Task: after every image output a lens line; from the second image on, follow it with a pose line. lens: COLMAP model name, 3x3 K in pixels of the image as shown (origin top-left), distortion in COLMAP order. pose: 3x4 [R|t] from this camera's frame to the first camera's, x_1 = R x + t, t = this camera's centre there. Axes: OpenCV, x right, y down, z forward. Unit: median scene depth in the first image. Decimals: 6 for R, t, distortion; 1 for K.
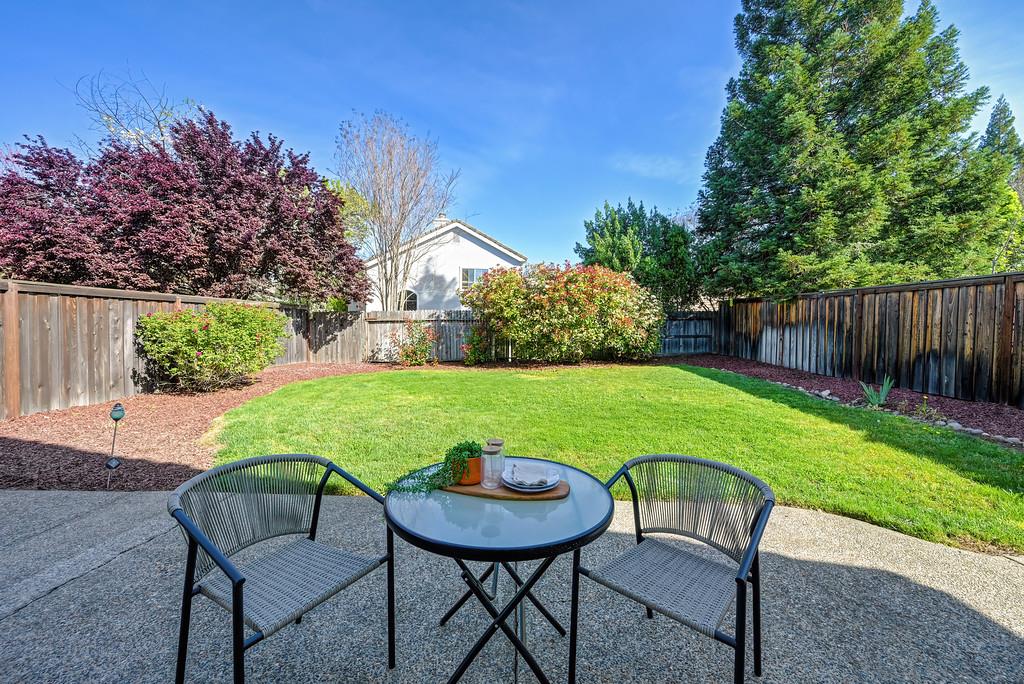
lens RADIAL K [[401.7, 0, 512.0], [0, 401.7, 339.0], [0, 0, 1]] dist [0.000775, -0.000086]
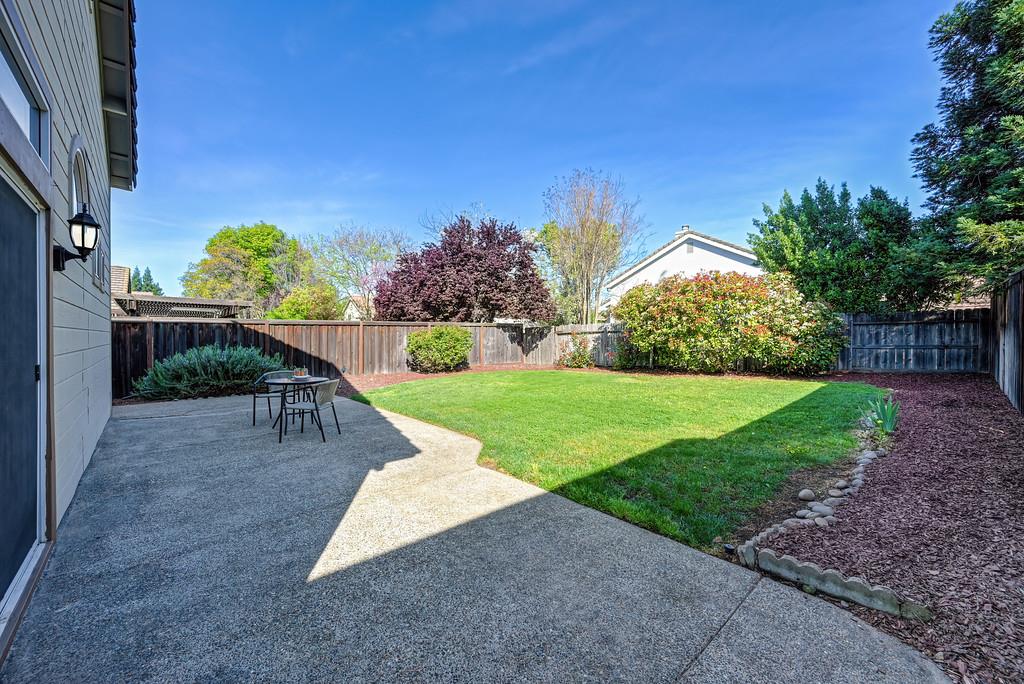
lens RADIAL K [[401.7, 0, 514.5], [0, 401.7, 340.2], [0, 0, 1]] dist [0.000775, -0.000086]
pose [[0.690879, -0.005419, -0.722950, 0.577541], [-0.012054, 0.999747, -0.019013, 0.005593], [0.722870, 0.021850, 0.690639, -0.022789]]
